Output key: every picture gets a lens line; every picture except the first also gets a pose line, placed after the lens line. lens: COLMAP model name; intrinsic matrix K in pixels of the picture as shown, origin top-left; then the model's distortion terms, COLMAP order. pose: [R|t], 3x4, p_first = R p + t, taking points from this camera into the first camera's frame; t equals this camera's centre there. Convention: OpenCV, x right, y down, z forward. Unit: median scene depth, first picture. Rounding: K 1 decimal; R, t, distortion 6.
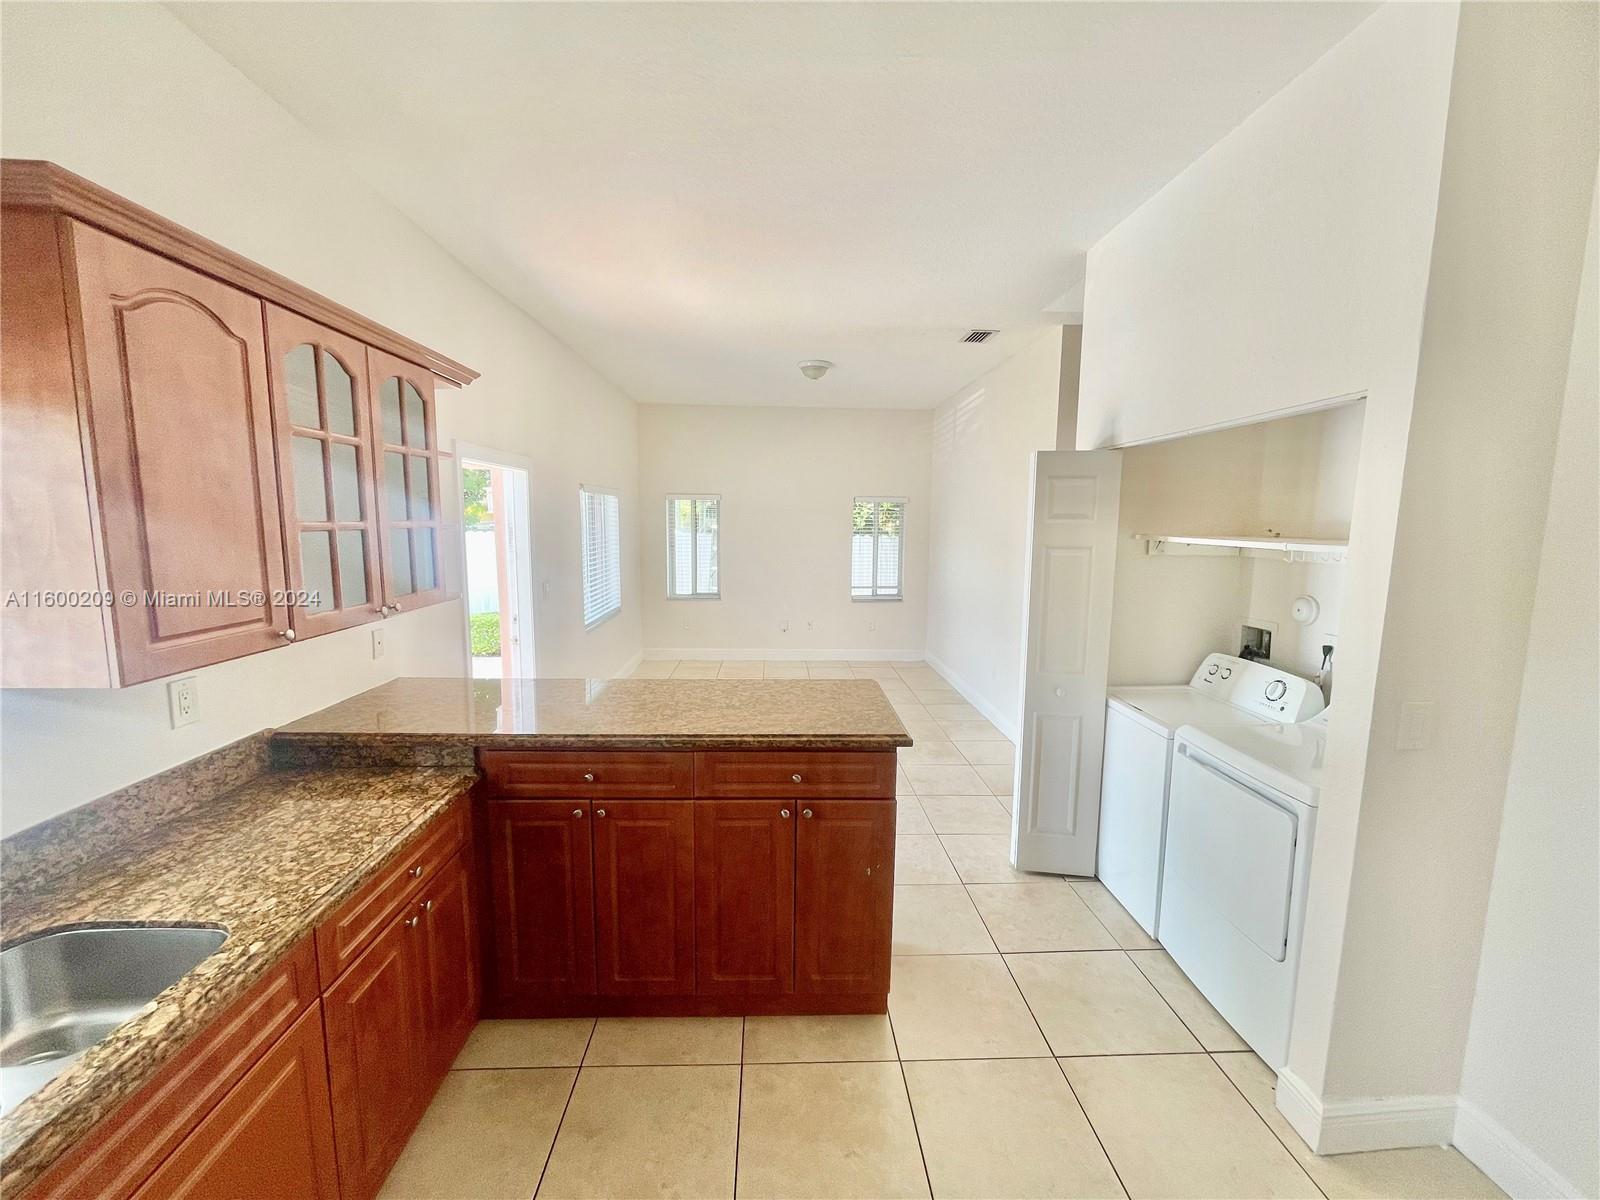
lens RADIAL K [[647.8, 0, 799.9], [0, 647.8, 602.1], [0, 0, 1]] dist [-0.006089, 0.000706]
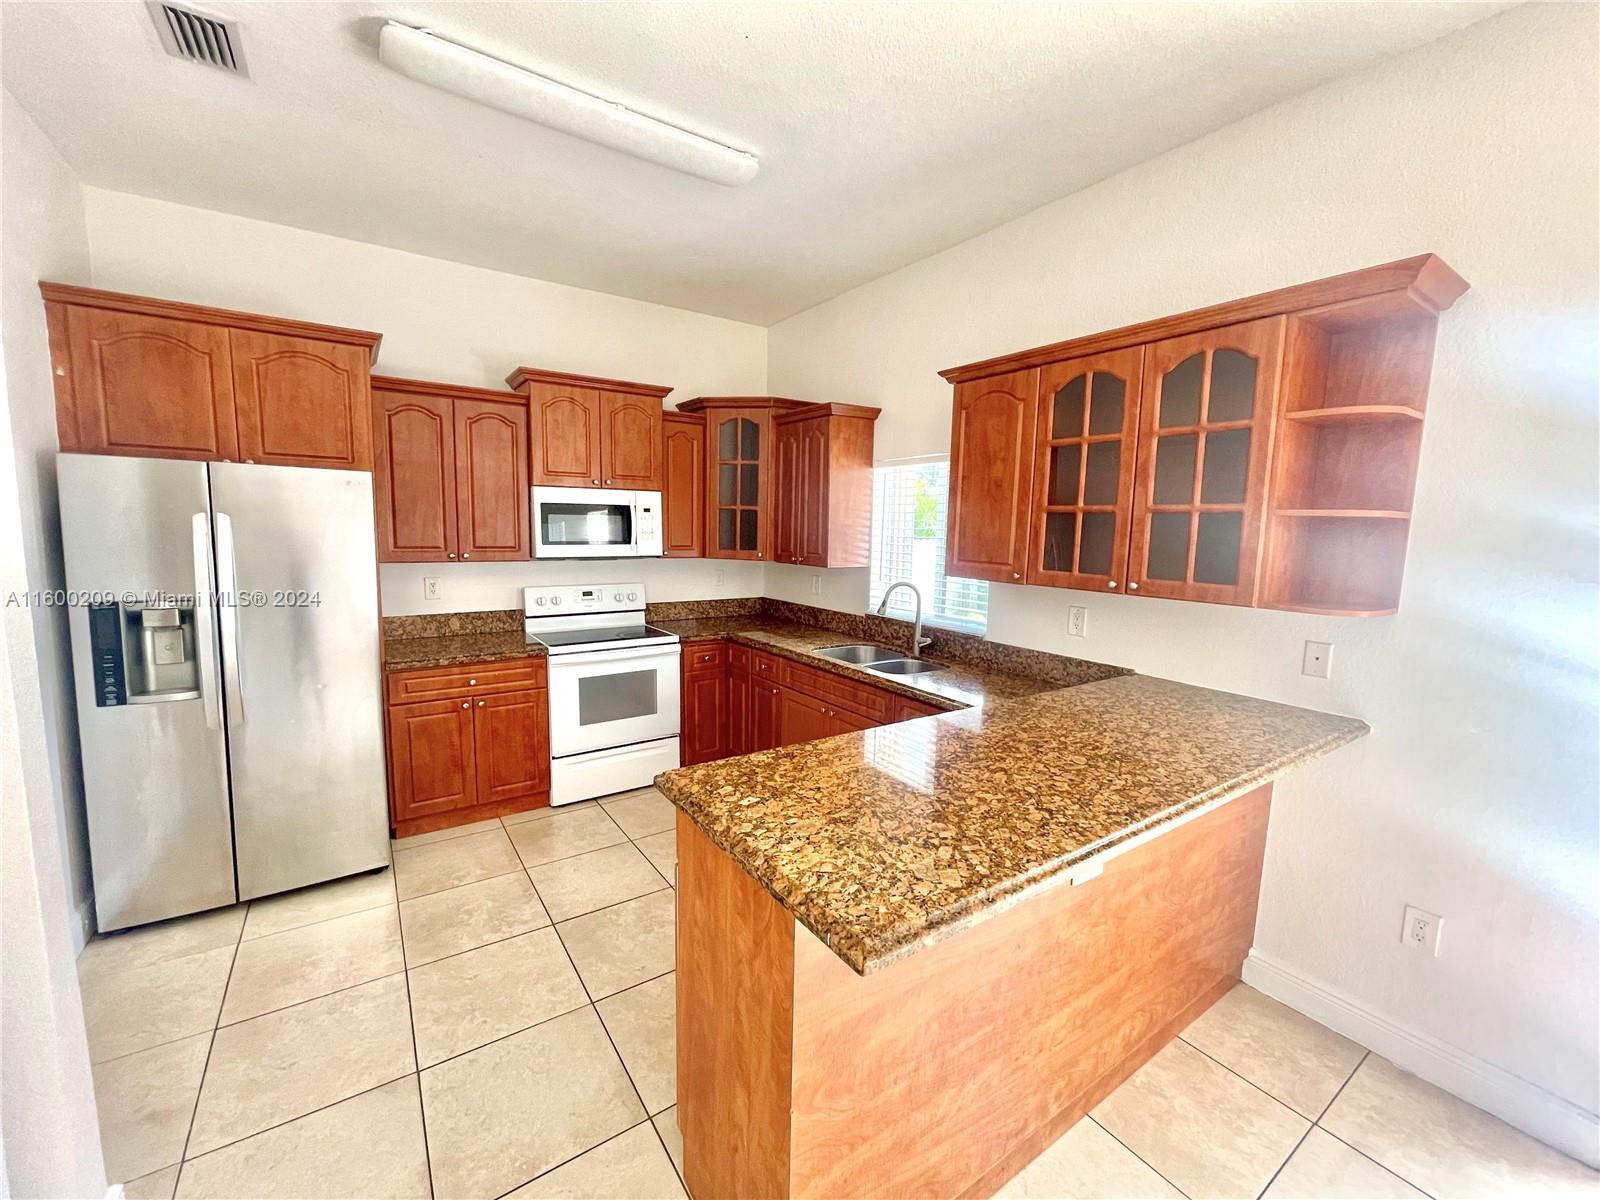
lens RADIAL K [[649.1, 0, 803.6], [0, 649.1, 605.8], [0, 0, 1]] dist [0.000382, 0.000131]
pose [[-0.841313, 0.041325, -0.538966, 0.278753], [-0.099388, 0.968249, 0.229382, -0.103637], [0.531333, 0.246548, -0.810493, 1.090584]]
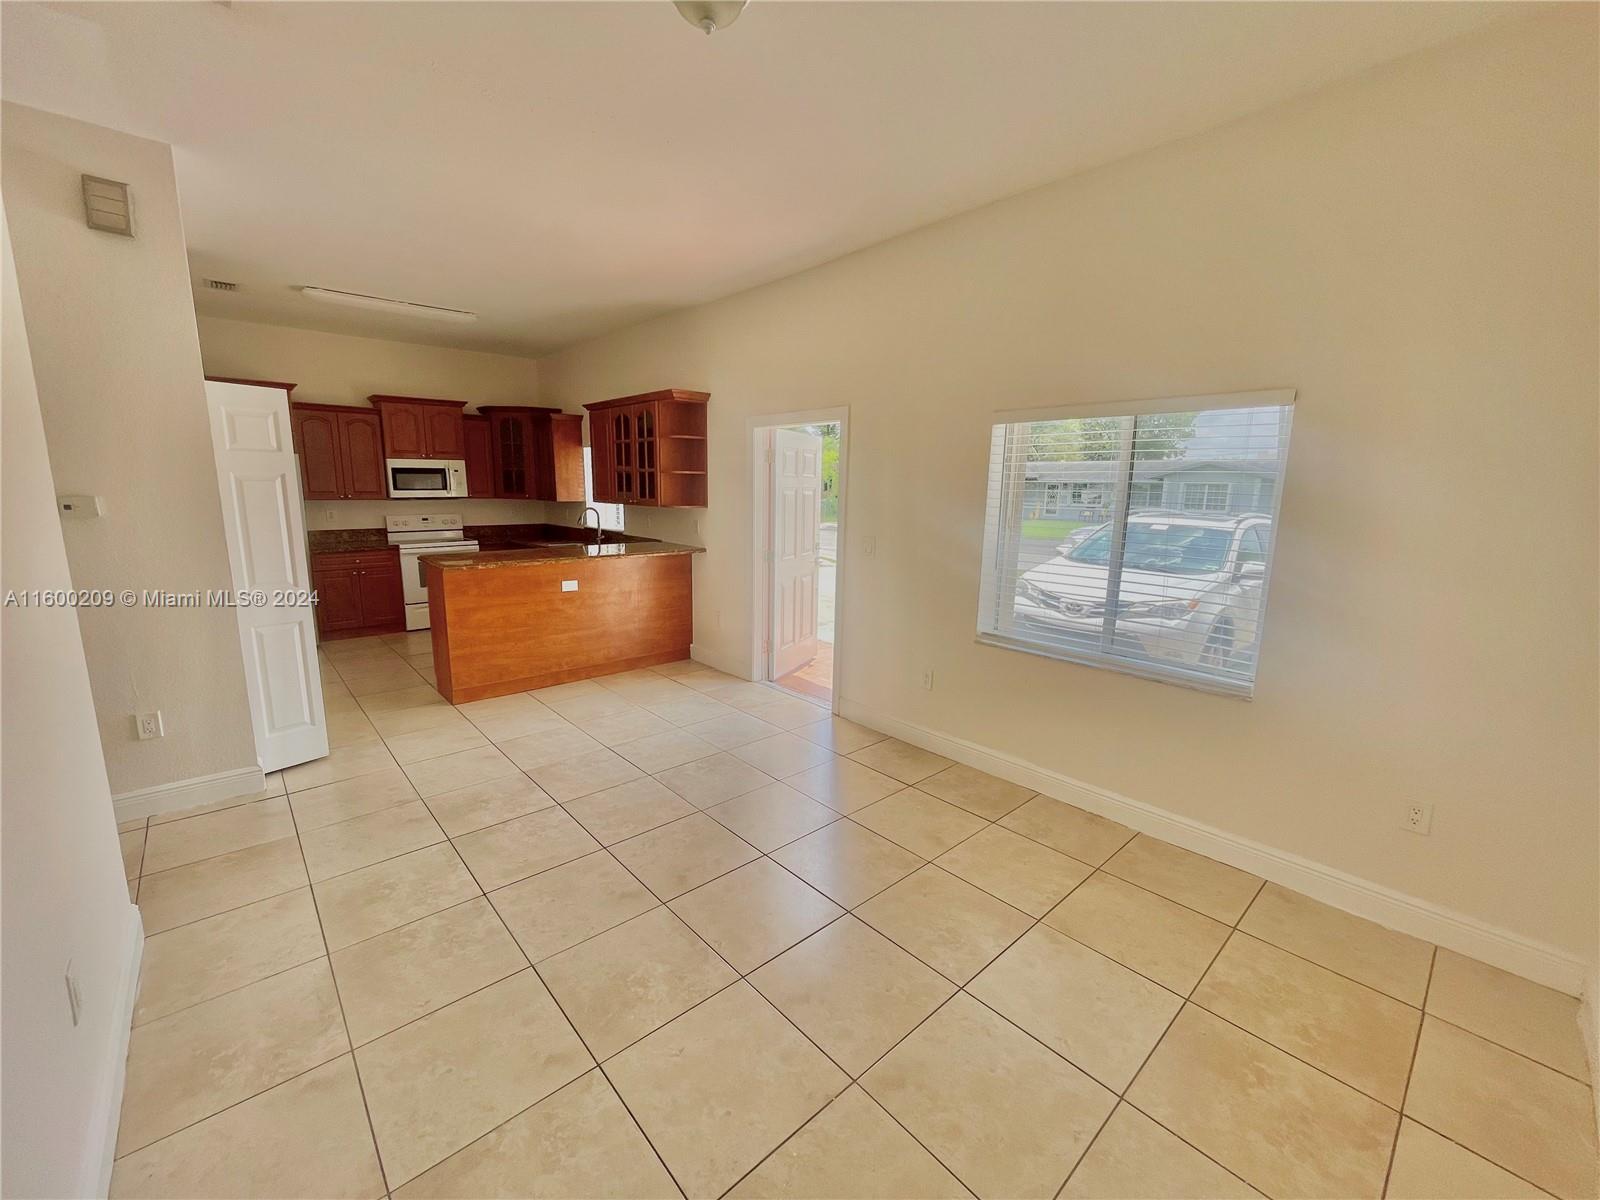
lens RADIAL K [[647.8, 0, 799.9], [0, 647.8, 602.1], [0, 0, 1]] dist [-0.006089, 0.000706]
pose [[-0.767206, 0.097671, -0.633921, 0.404422], [-0.103968, 0.956330, 0.273173, -0.272075], [0.632918, 0.275488, -0.723548, 2.408208]]
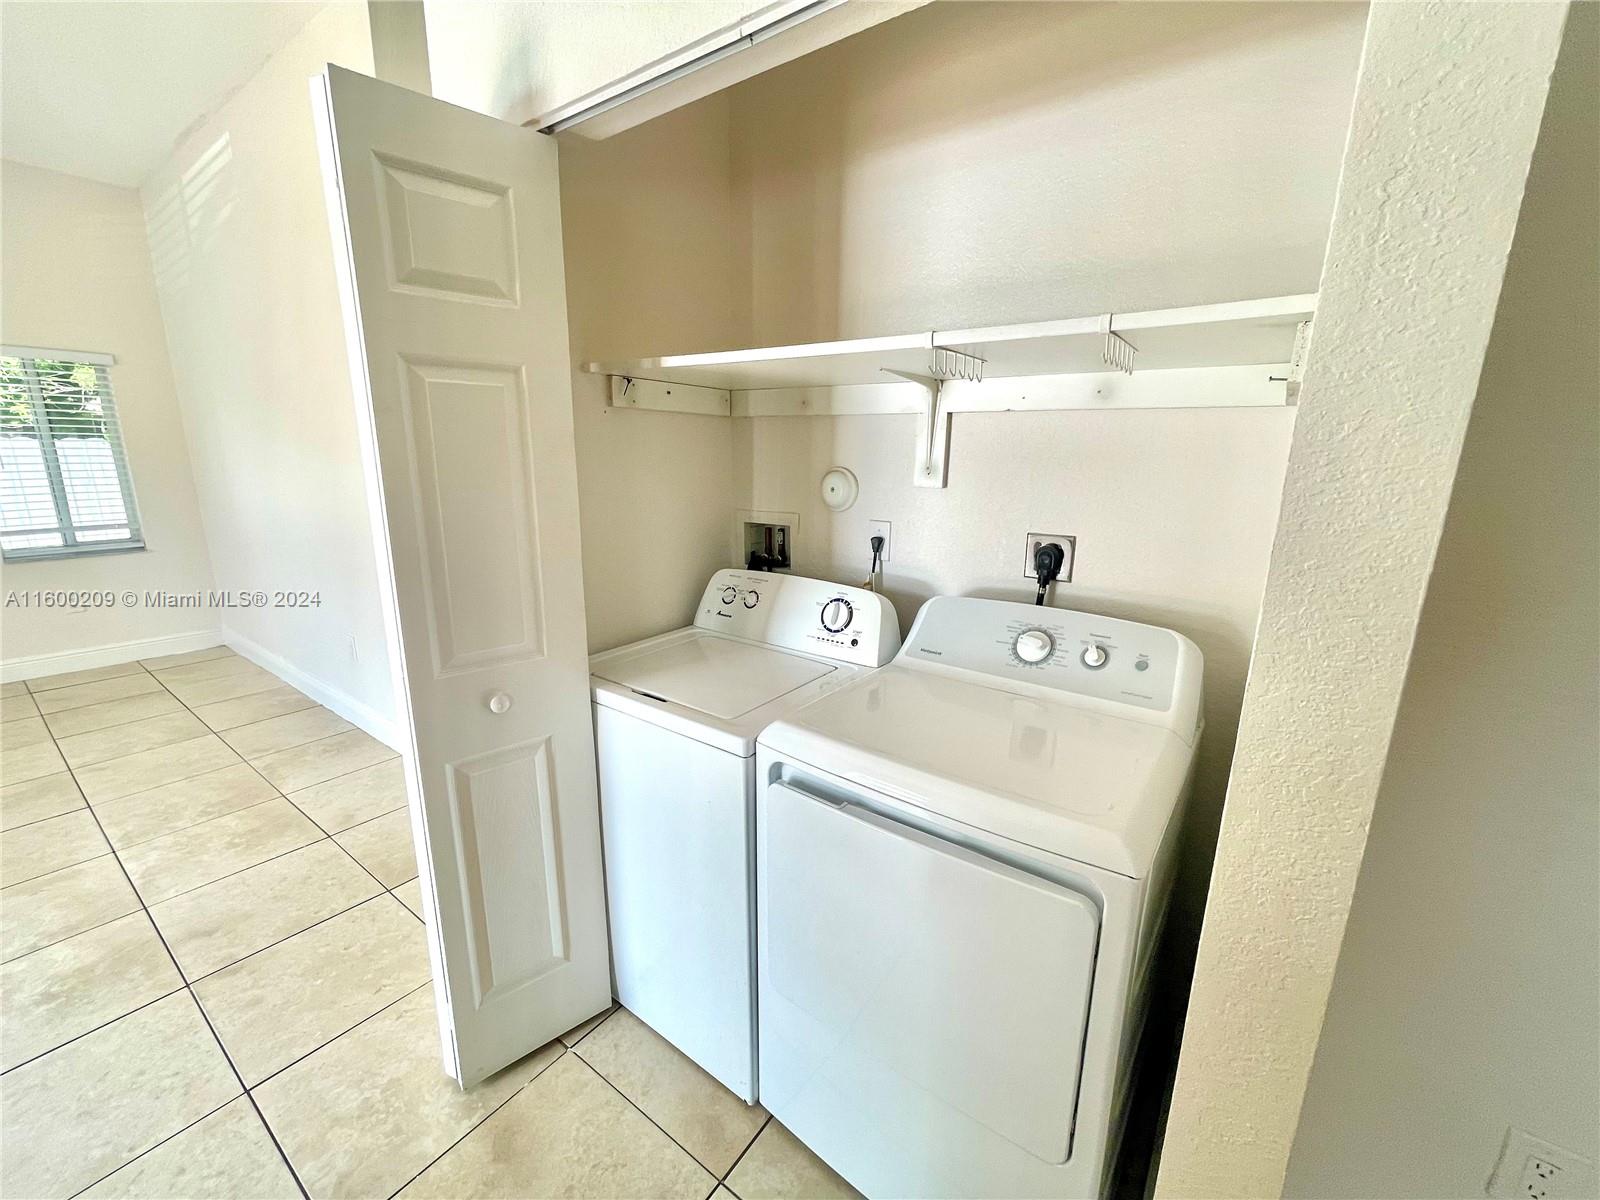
lens RADIAL K [[647.8, 0, 799.9], [0, 647.8, 602.1], [0, 0, 1]] dist [-0.006089, 0.000706]
pose [[0.622121, -0.175971, 0.762889, 0.201053], [0.088978, 0.983992, 0.154412, 0.019236], [-0.777849, -0.028183, 0.627819, 0.553246]]
